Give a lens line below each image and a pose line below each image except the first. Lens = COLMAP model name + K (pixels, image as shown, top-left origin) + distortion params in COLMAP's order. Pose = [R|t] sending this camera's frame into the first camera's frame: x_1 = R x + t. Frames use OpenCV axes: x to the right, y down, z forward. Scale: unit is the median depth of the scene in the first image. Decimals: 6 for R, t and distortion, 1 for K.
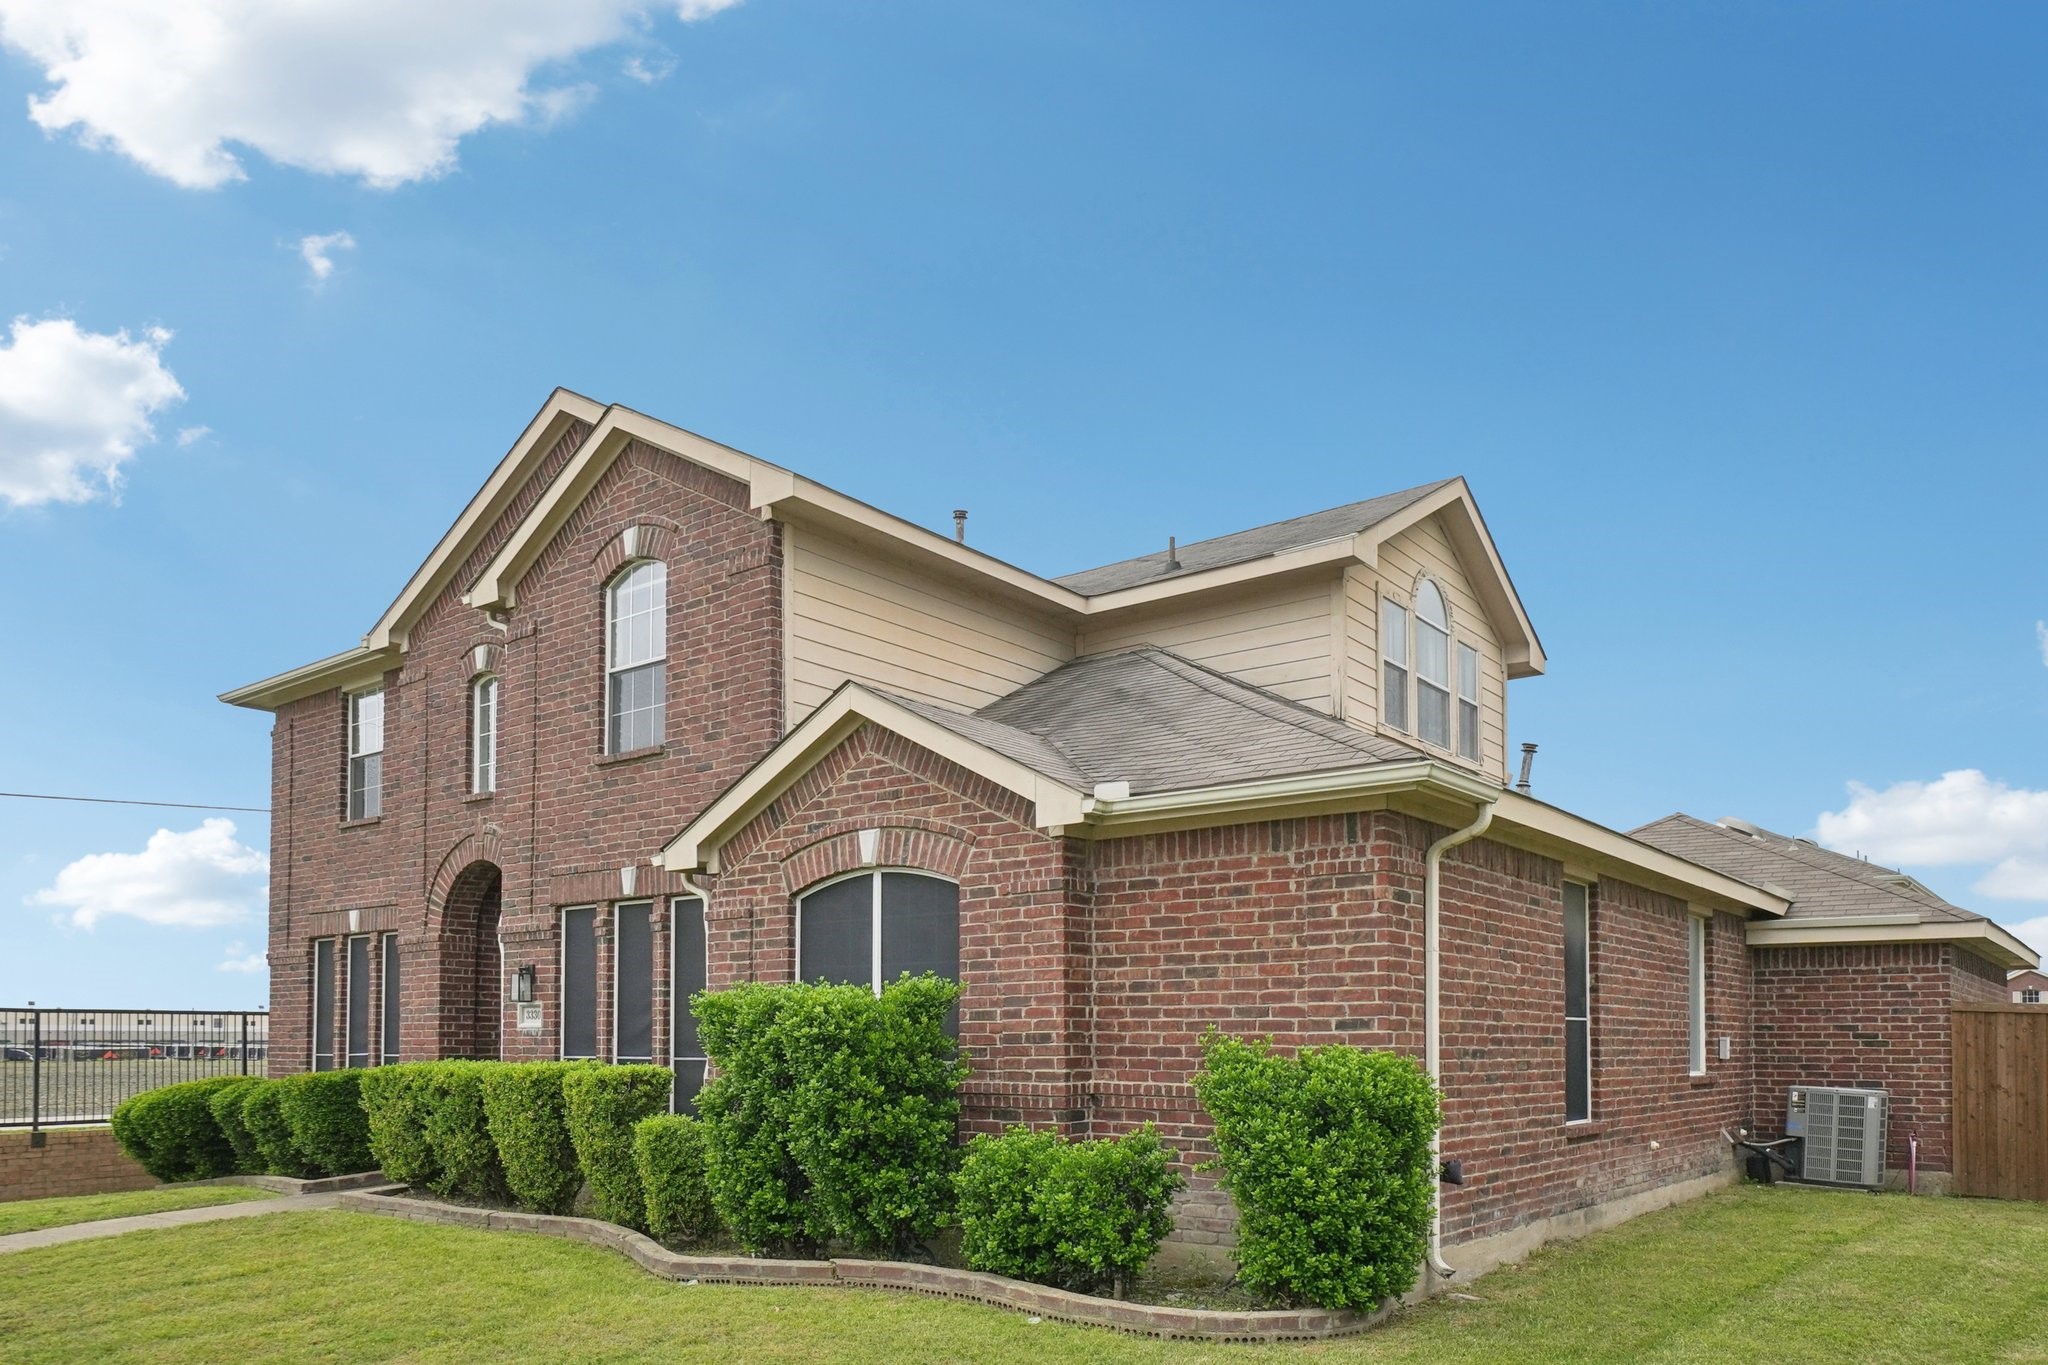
lens RADIAL K [[1420.5, 0, 1020.9], [0, 1420.5, 776.8], [0, 0, 1]] dist [-0.003335, -0.000815]
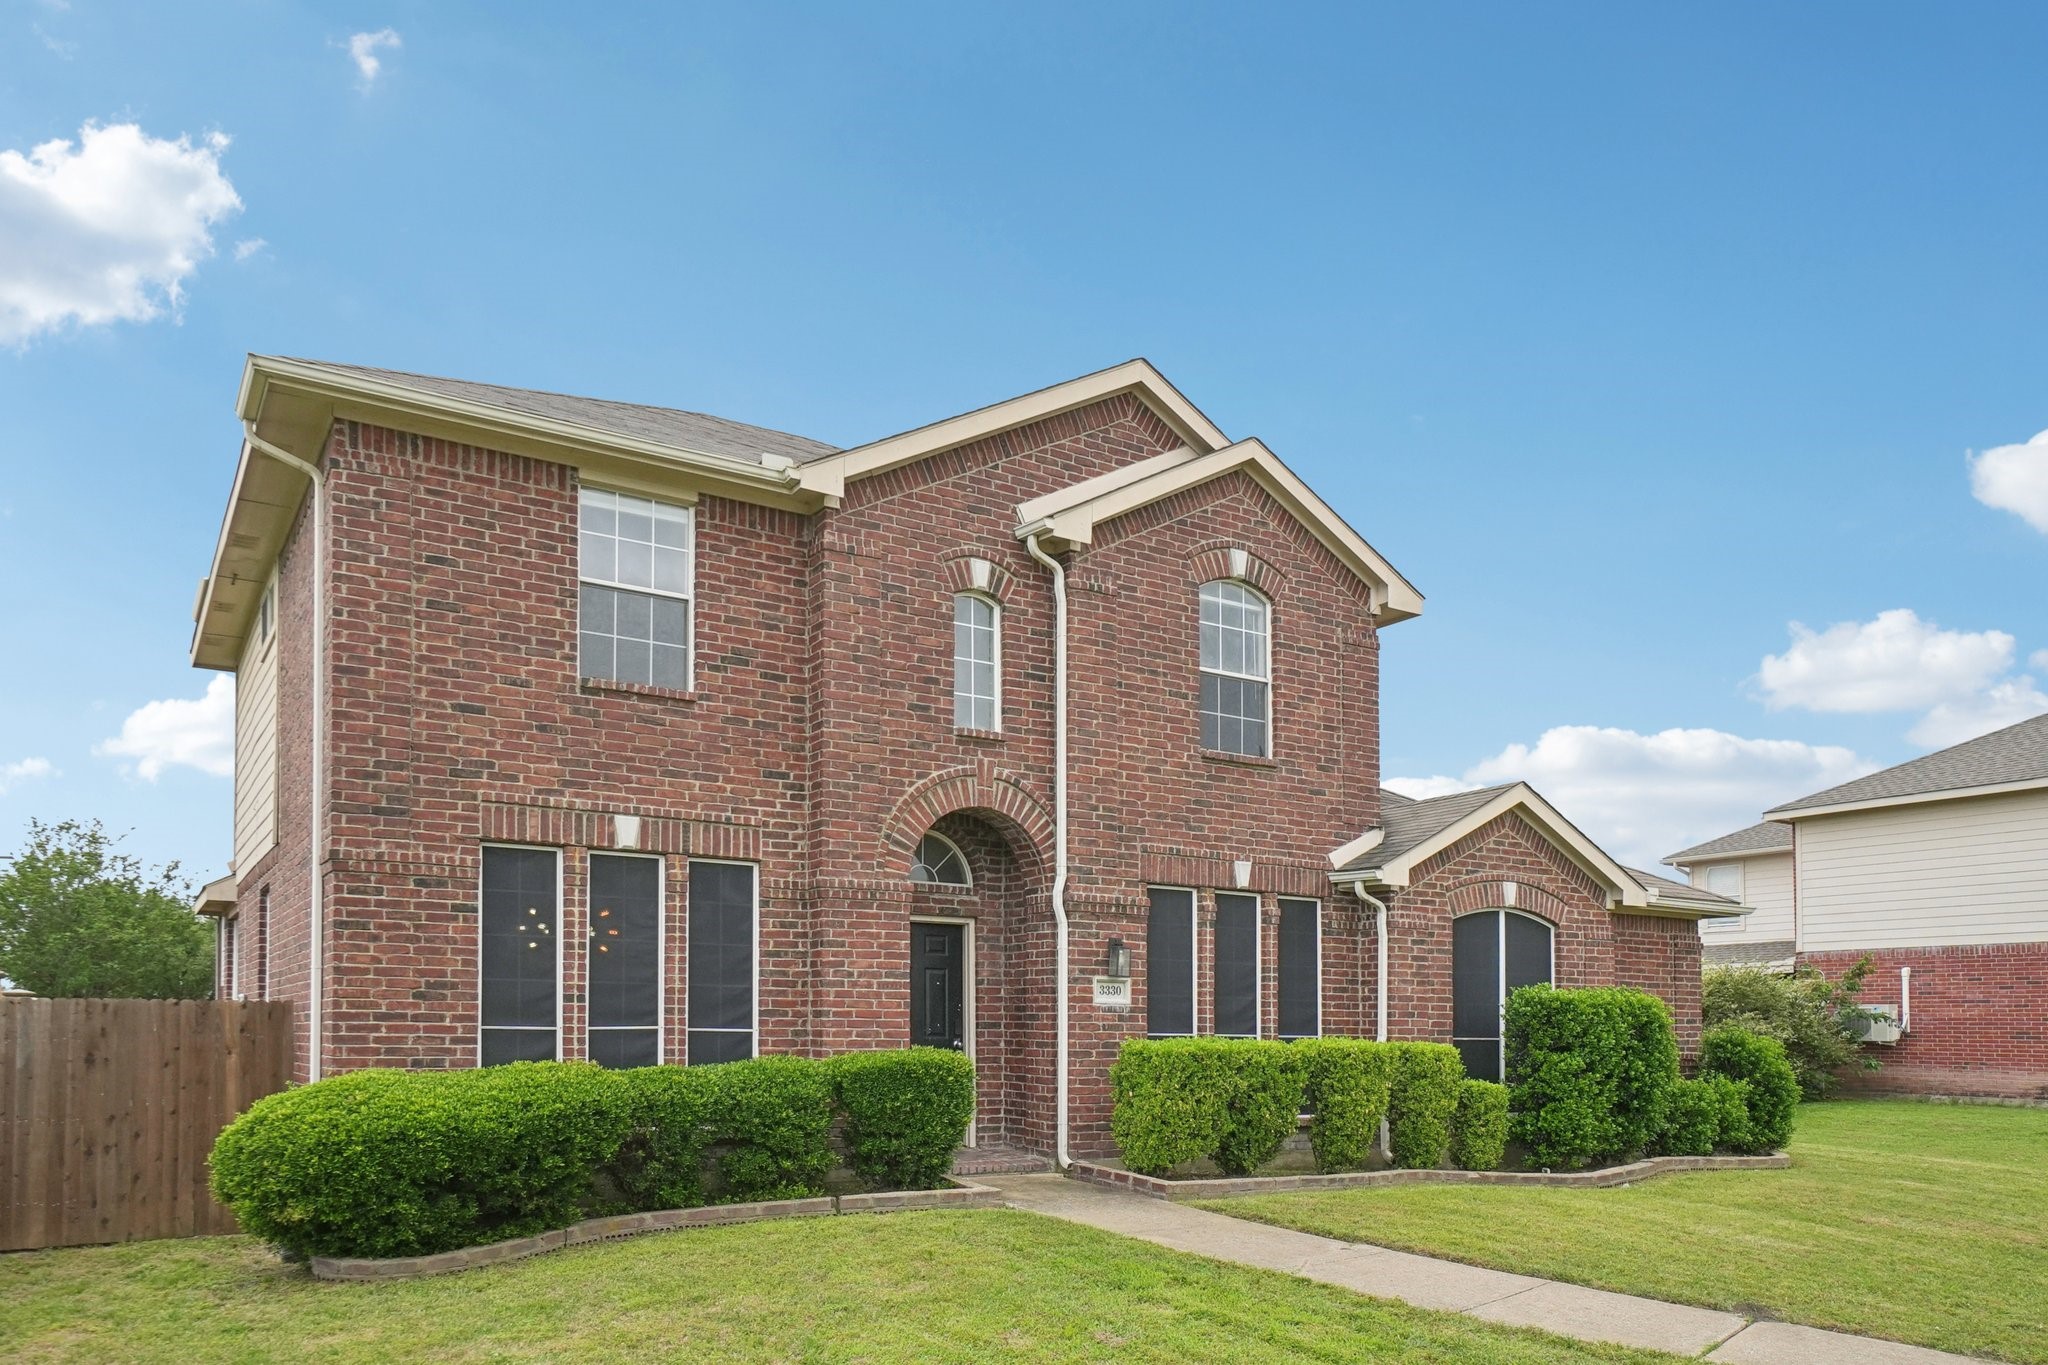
lens RADIAL K [[1428.7, 0, 1022.0], [0, 1428.7, 755.0], [0, 0, 1]] dist [0.003614, 0.000810]
pose [[0.349779, 0.182815, 0.918822, -1.809794], [-0.184446, 0.975017, -0.123781, 0.200924], [-0.918496, -0.126177, 0.374760, 0.998993]]
